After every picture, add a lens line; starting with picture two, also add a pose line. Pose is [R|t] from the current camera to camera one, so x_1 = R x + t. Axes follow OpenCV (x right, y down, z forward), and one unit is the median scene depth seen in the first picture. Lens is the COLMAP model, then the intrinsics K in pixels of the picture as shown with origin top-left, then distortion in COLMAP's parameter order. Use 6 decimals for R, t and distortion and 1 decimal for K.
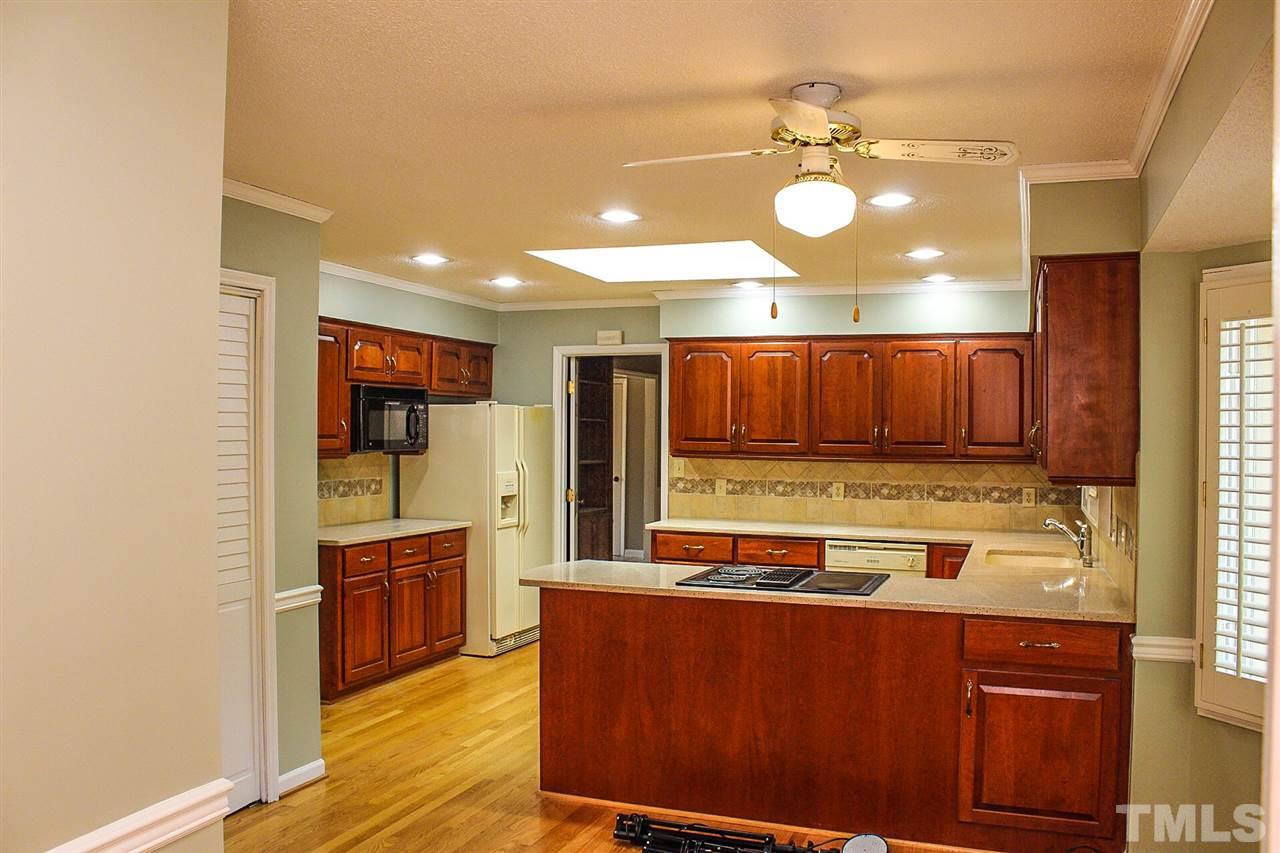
lens RADIAL K [[1069.9, 0, 640.1], [0, 1069.9, 423.6], [0, 0, 1]] dist [-0.147044, 0.085218]
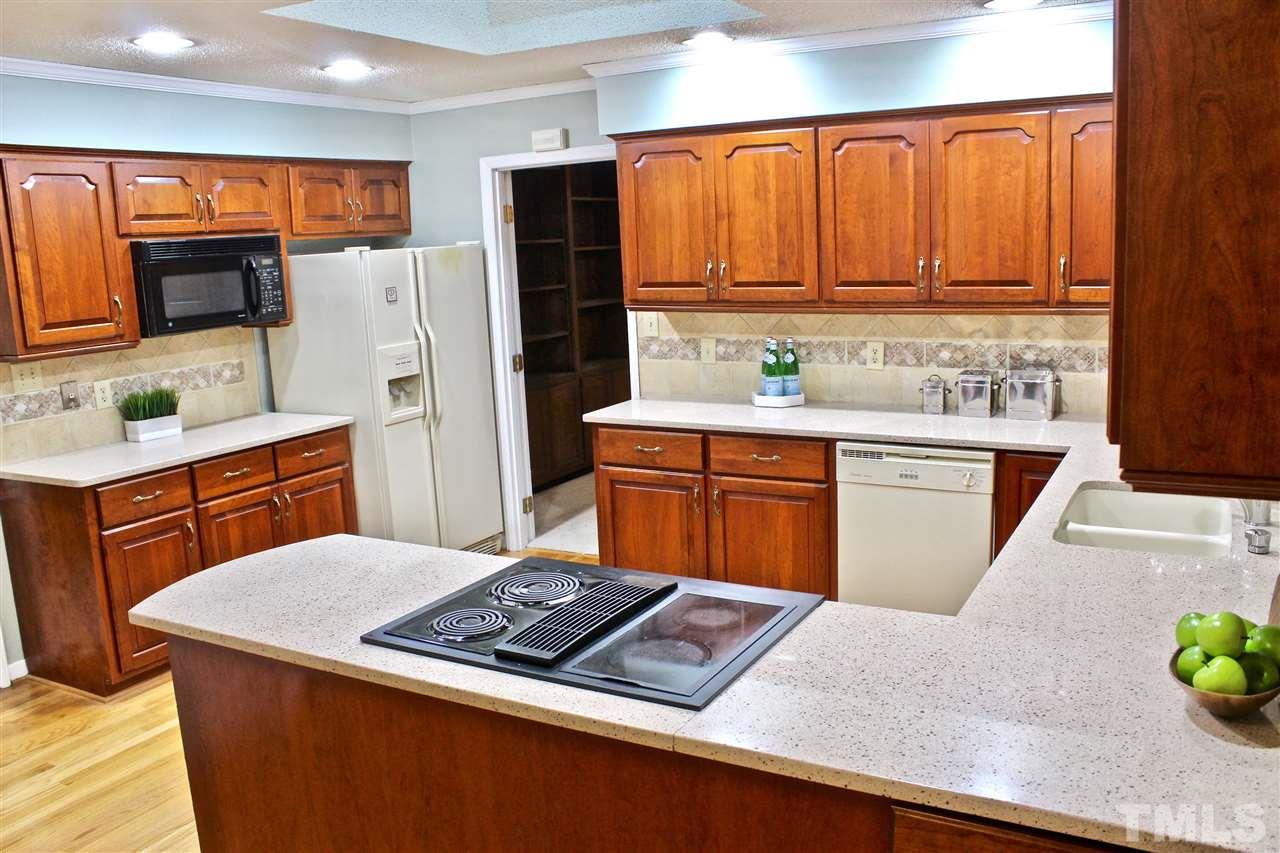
lens RADIAL K [[1069.9, 0, 639.7], [0, 1069.9, 432.5], [0, 0, 1]] dist [-0.147044, 0.085218]
pose [[0.986190, -0.024198, -0.163841, 0.152853], [0.054830, 0.981185, 0.185121, -0.019675], [0.156279, -0.191547, 0.968962, 0.338977]]
